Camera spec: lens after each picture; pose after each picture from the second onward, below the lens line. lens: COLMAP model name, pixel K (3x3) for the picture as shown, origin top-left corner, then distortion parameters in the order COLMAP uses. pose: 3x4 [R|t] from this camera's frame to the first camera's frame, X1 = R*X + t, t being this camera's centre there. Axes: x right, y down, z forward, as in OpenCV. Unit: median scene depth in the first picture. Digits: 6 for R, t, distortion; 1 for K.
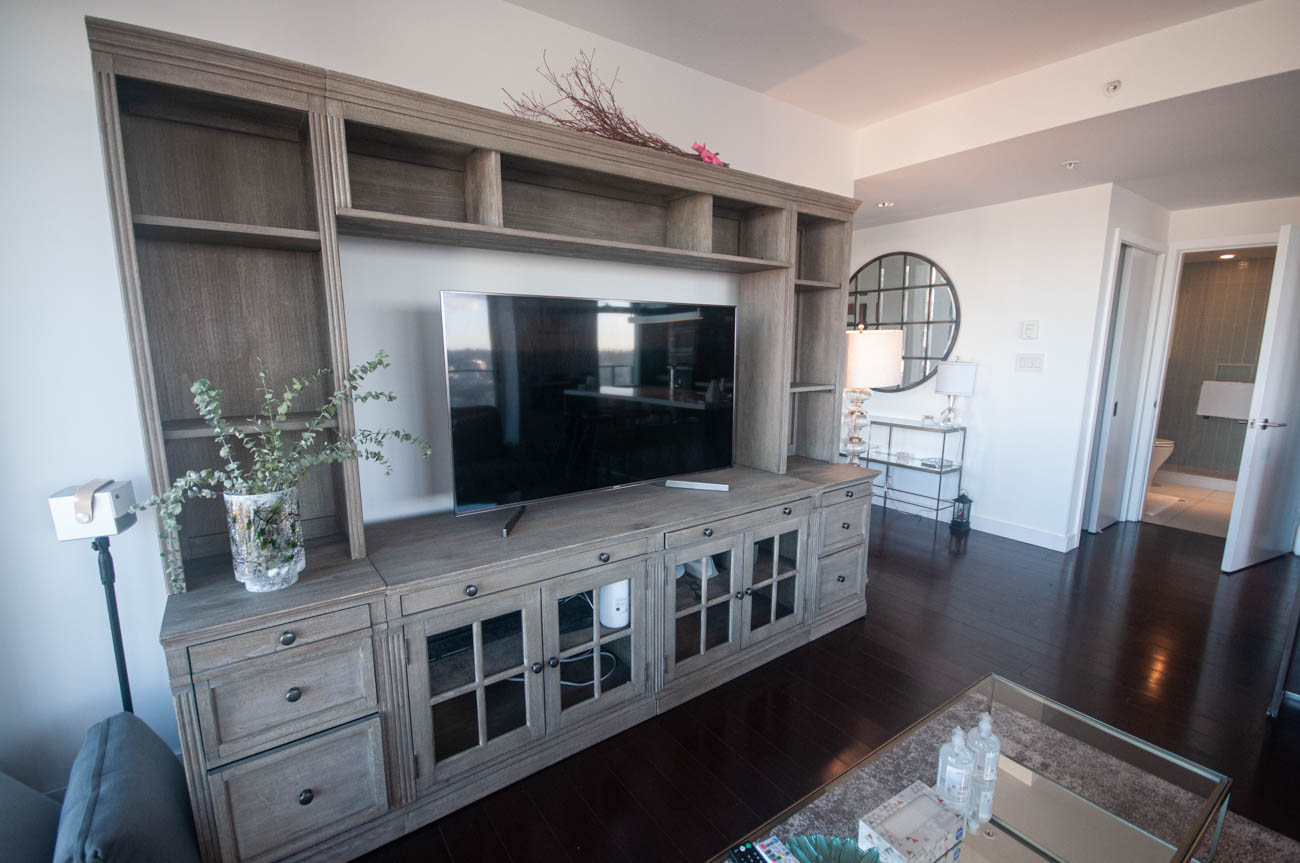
lens RADIAL K [[570.4, 0, 647.3], [0, 570.4, 437.8], [0, 0, 1]] dist [0.000414, -0.000009]
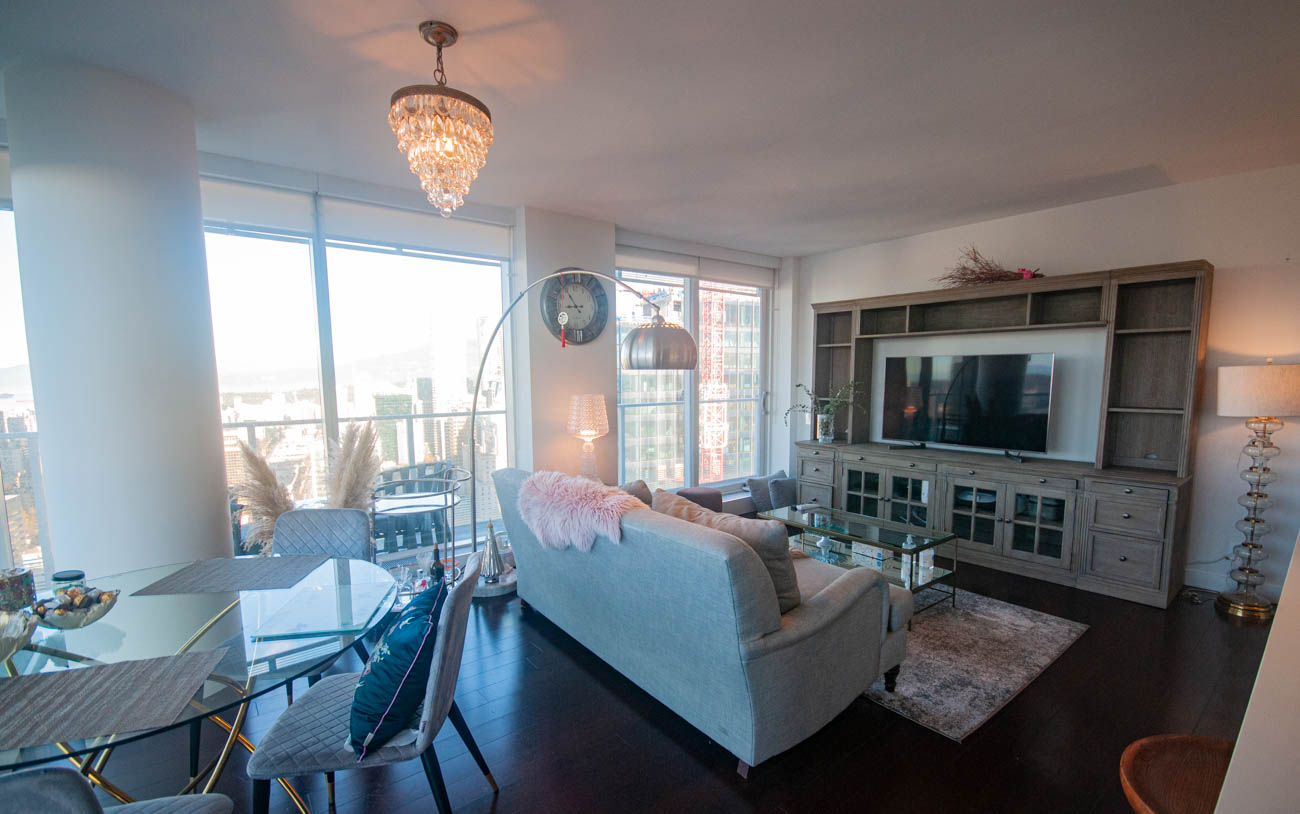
lens RADIAL K [[572.7, 0, 651.7], [0, 572.7, 440.6], [0, 0, 1]] dist [-0.000691, -0.000427]
pose [[0.048869, 0.107897, -0.992960, 1.926474], [-0.164305, 0.981473, 0.098563, 0.044437], [0.985198, 0.158332, 0.065692, -0.212508]]
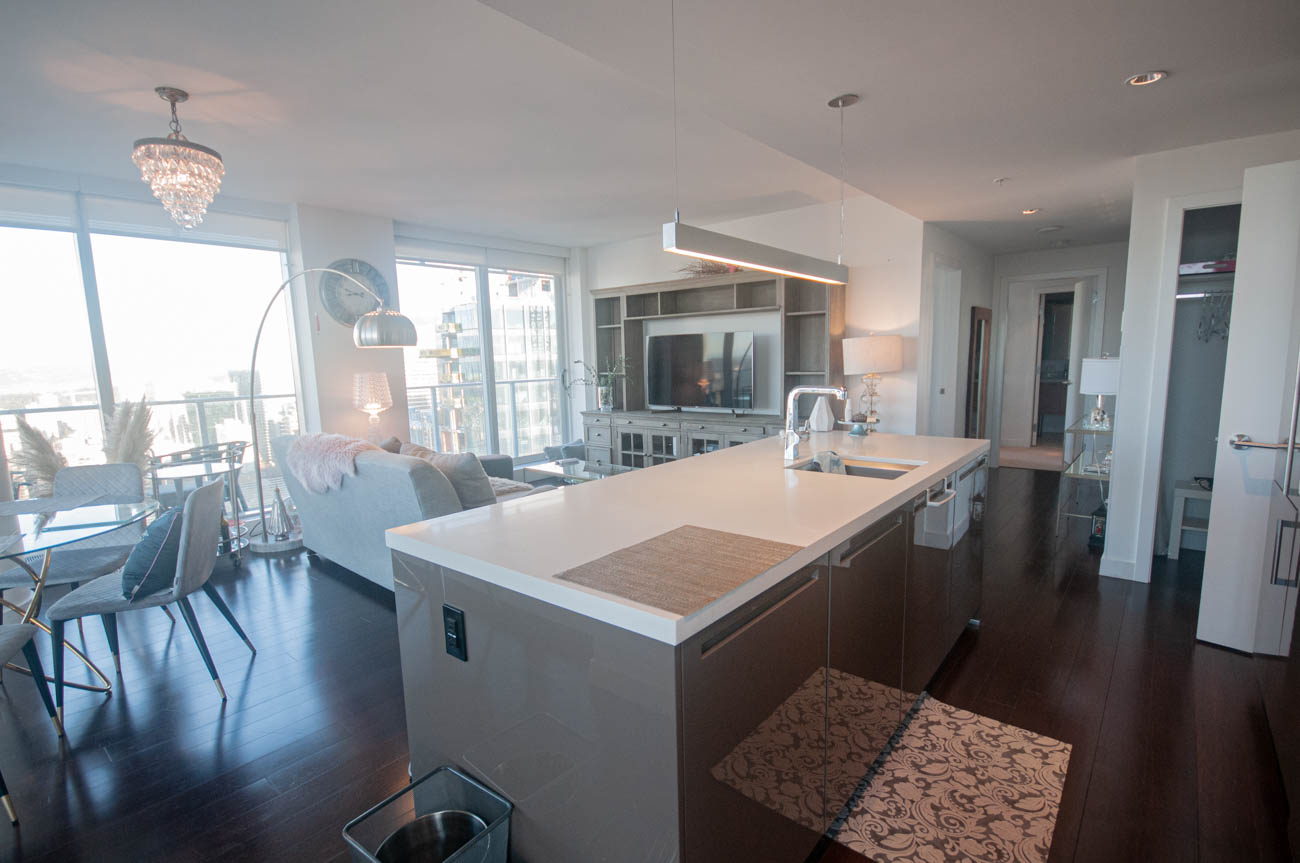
lens RADIAL K [[611.7, 0, 653.0], [0, 611.7, 446.2], [0, 0, 1]] dist [0.004414, -0.005644]
pose [[0.249604, 0.126107, -0.960101, 2.510672], [-0.137528, 0.986050, 0.093761, 0.027453], [0.958532, 0.108638, 0.263466, 0.119091]]
